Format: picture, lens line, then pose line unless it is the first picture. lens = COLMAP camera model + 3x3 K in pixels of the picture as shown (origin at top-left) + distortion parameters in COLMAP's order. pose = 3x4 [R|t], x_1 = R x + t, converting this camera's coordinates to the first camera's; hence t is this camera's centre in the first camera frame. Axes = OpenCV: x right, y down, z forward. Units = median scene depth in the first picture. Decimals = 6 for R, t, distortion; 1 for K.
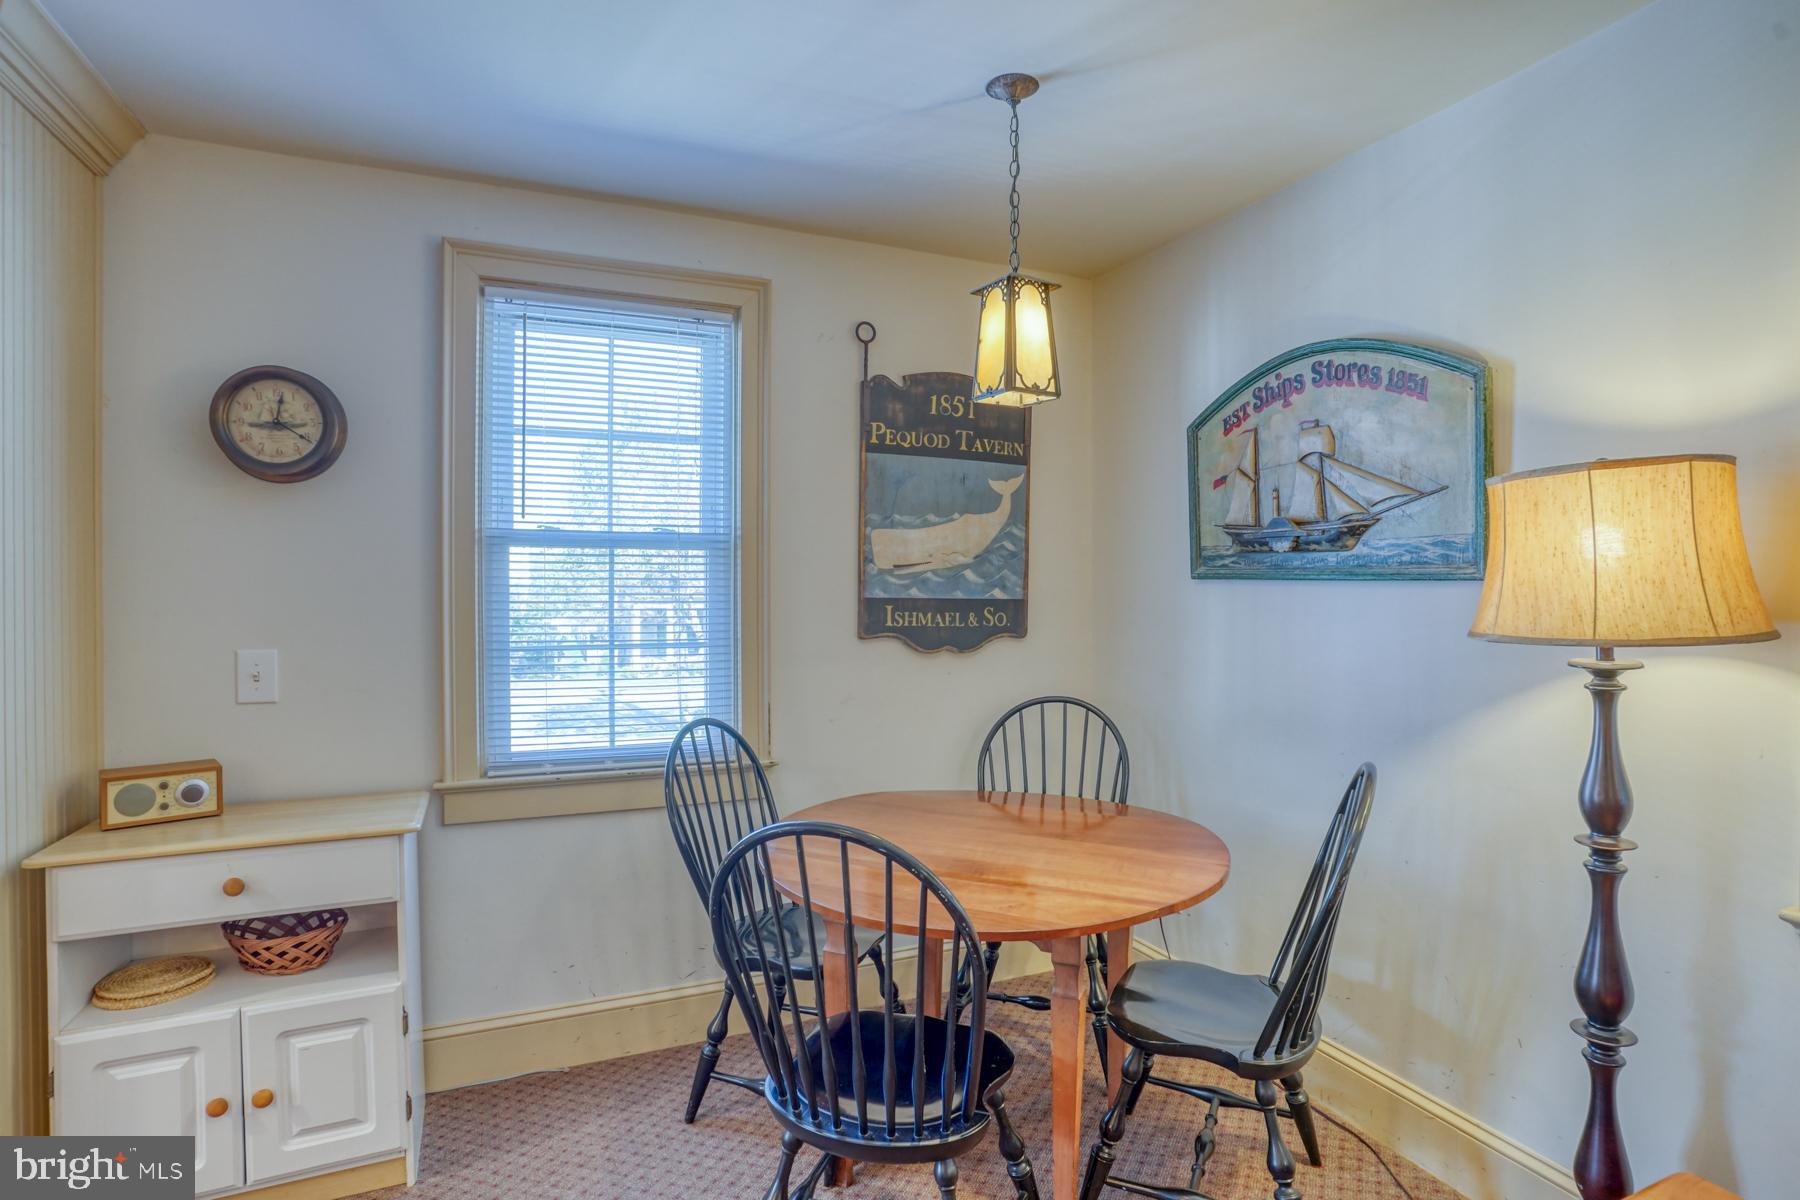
lens RADIAL K [[900.2, 0, 893.6], [0, 900.2, 592.3], [0, 0, 1]] dist [-0.084580, 0.037923]
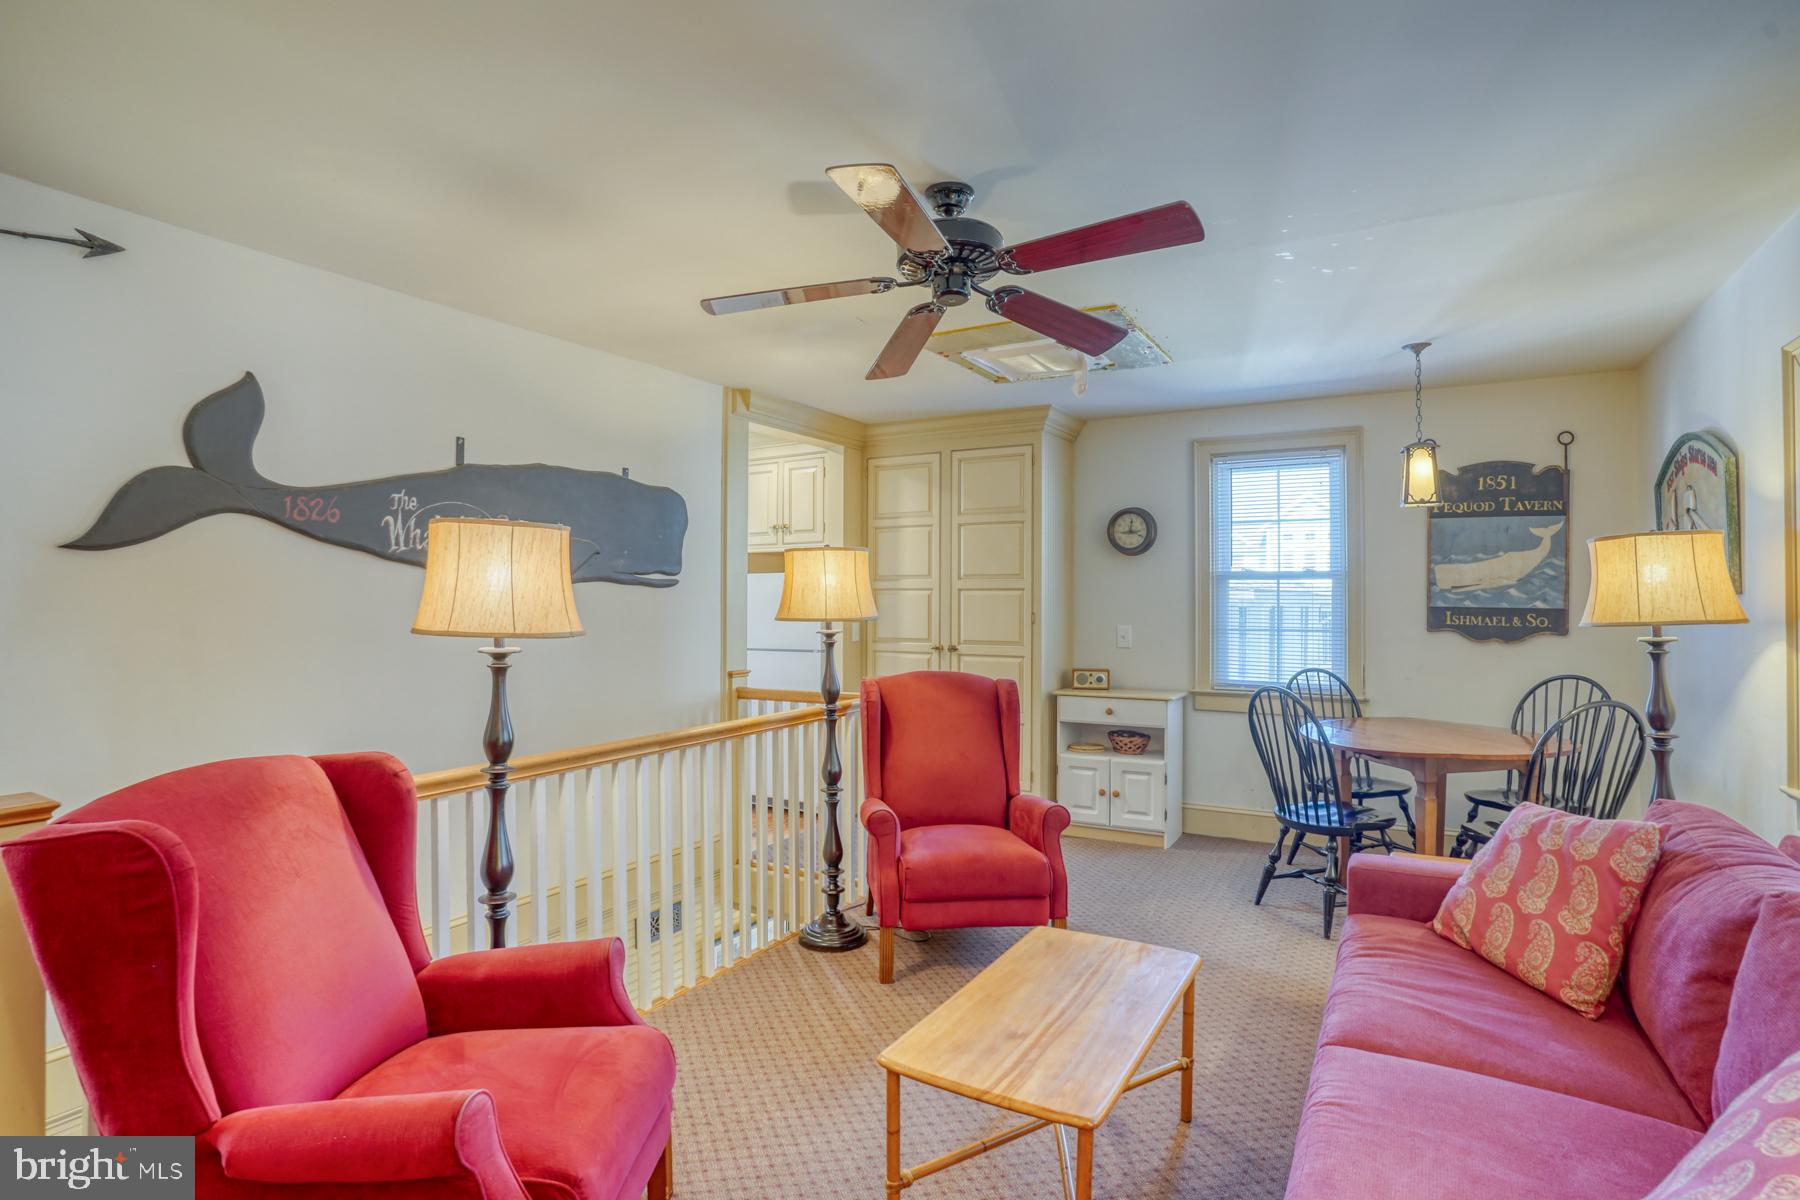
lens RADIAL K [[882.3, 0, 898.6], [0, 882.3, 593.9], [0, 0, 1]] dist [-0.089367, 0.041976]
pose [[0.575715, -0.005275, -0.817634, 0.690990], [-0.008269, 0.999890, -0.012273, 0.010408], [0.817609, 0.013827, 0.575608, -0.703094]]
